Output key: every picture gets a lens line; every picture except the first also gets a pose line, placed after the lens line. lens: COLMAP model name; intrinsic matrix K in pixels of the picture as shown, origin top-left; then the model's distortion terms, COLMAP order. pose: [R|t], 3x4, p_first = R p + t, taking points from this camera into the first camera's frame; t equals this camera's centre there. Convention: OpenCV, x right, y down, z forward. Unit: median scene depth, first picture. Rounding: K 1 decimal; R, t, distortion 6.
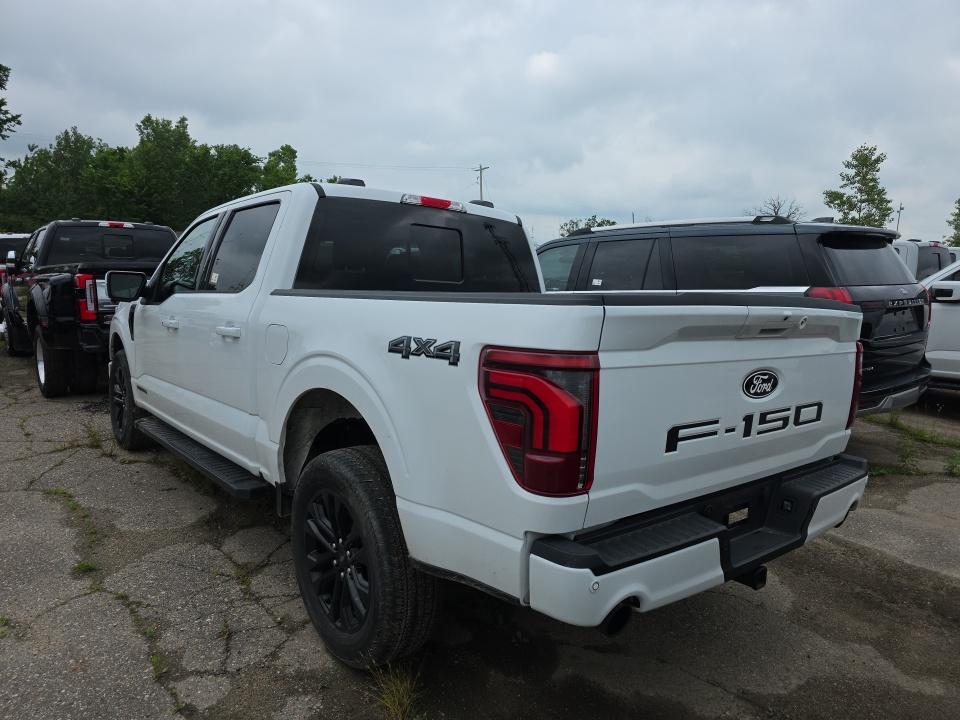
lens RADIAL K [[653.8, 0, 488.7], [0, 653.8, 364.7], [0, 0, 1]] dist [0.051866, -0.051708]
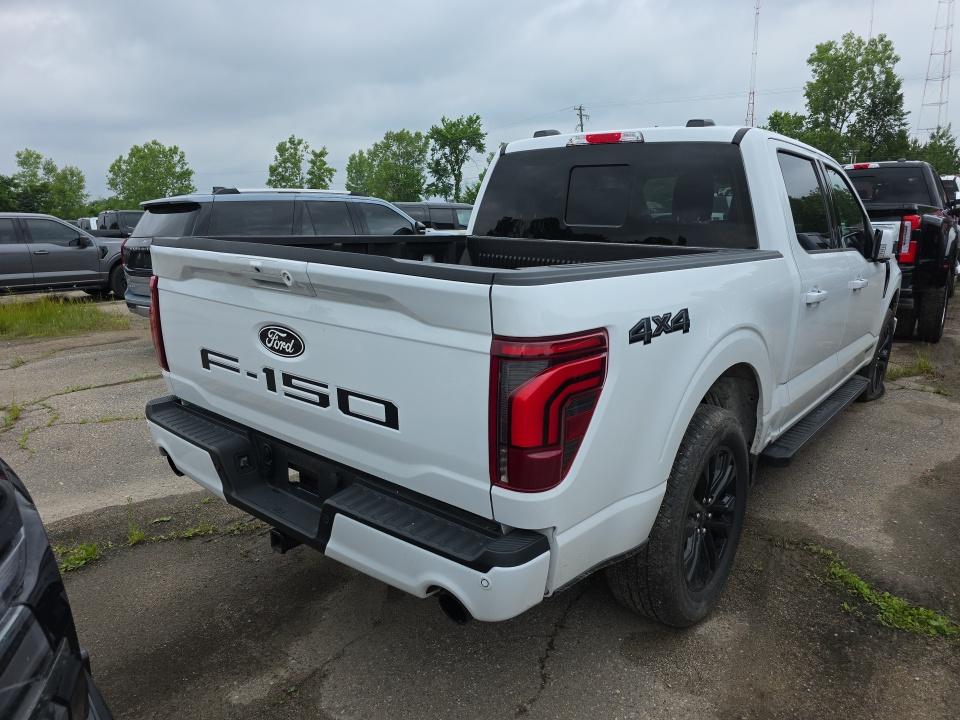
lens RADIAL K [[653.8, 0, 487.7], [0, 653.8, 364.3], [0, 0, 1]] dist [0.051866, -0.051708]
pose [[0.176924, 0.194031, -0.964909, 1.152527], [-0.111999, 0.977976, 0.176123, -0.112787], [0.977831, 0.076909, 0.194759, 0.940913]]
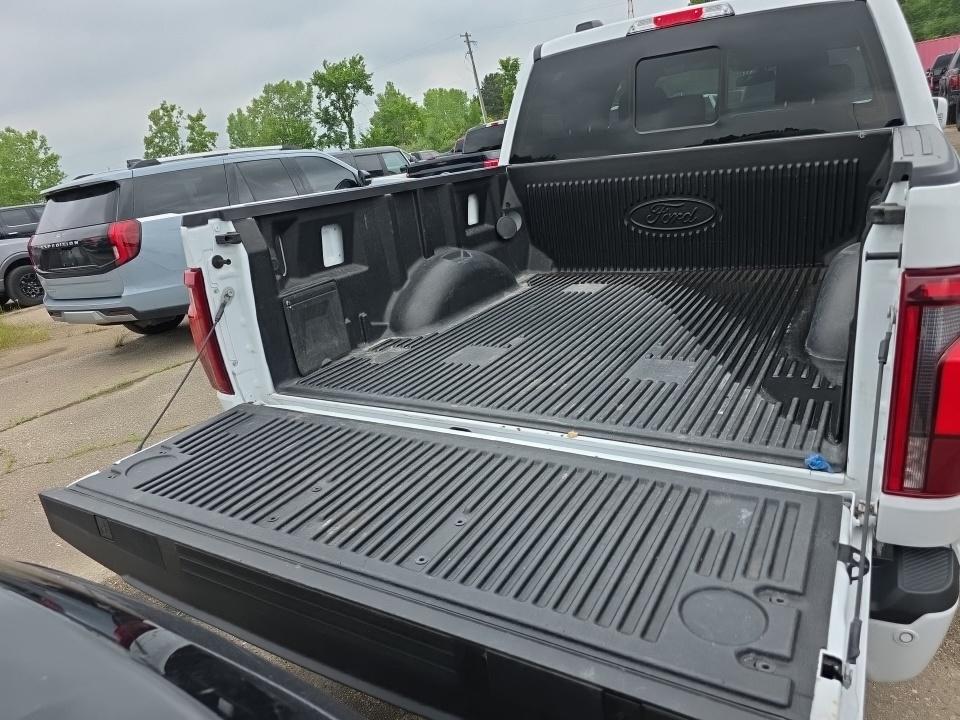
lens RADIAL K [[653.8, 0, 479.6], [0, 653.8, 355.6], [0, 0, 1]] dist [0.051866, -0.051708]
pose [[0.311905, 0.222901, -0.923597, 0.866232], [0.026273, 0.969696, 0.242899, -0.086785], [0.949750, -0.100027, 0.296596, 0.714840]]
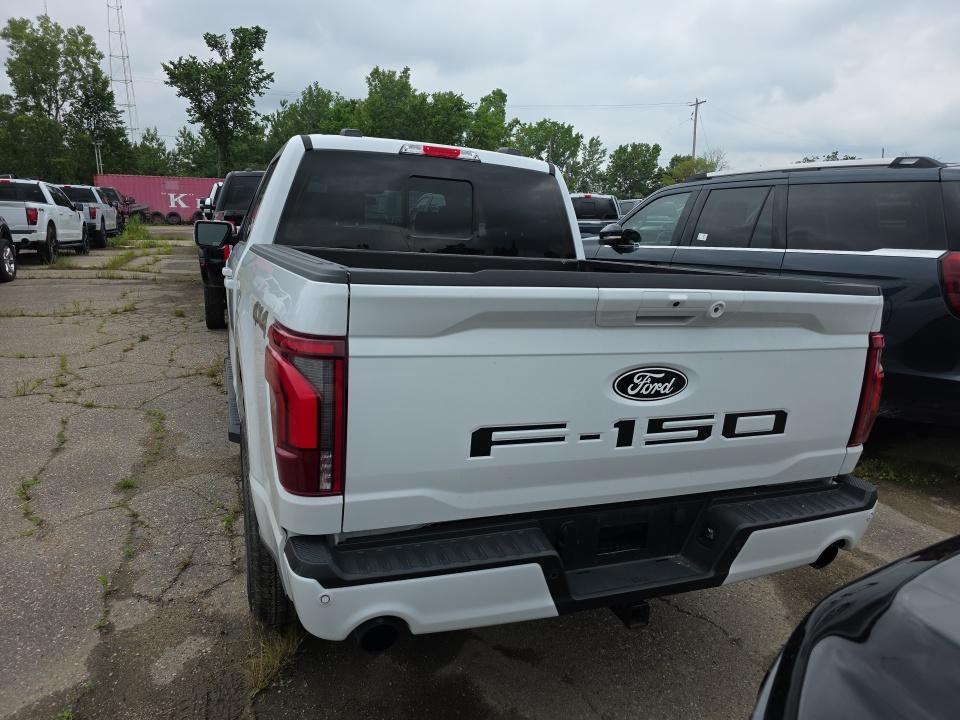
lens RADIAL K [[653.8, 0, 481.2], [0, 653.8, 360.6], [0, 0, 1]] dist [0.051866, -0.051708]
pose [[0.947935, 0.078059, -0.308749, 0.392742], [-0.054486, 0.994953, 0.084263, -0.046287], [0.313768, -0.063053, 0.947404, 0.153354]]
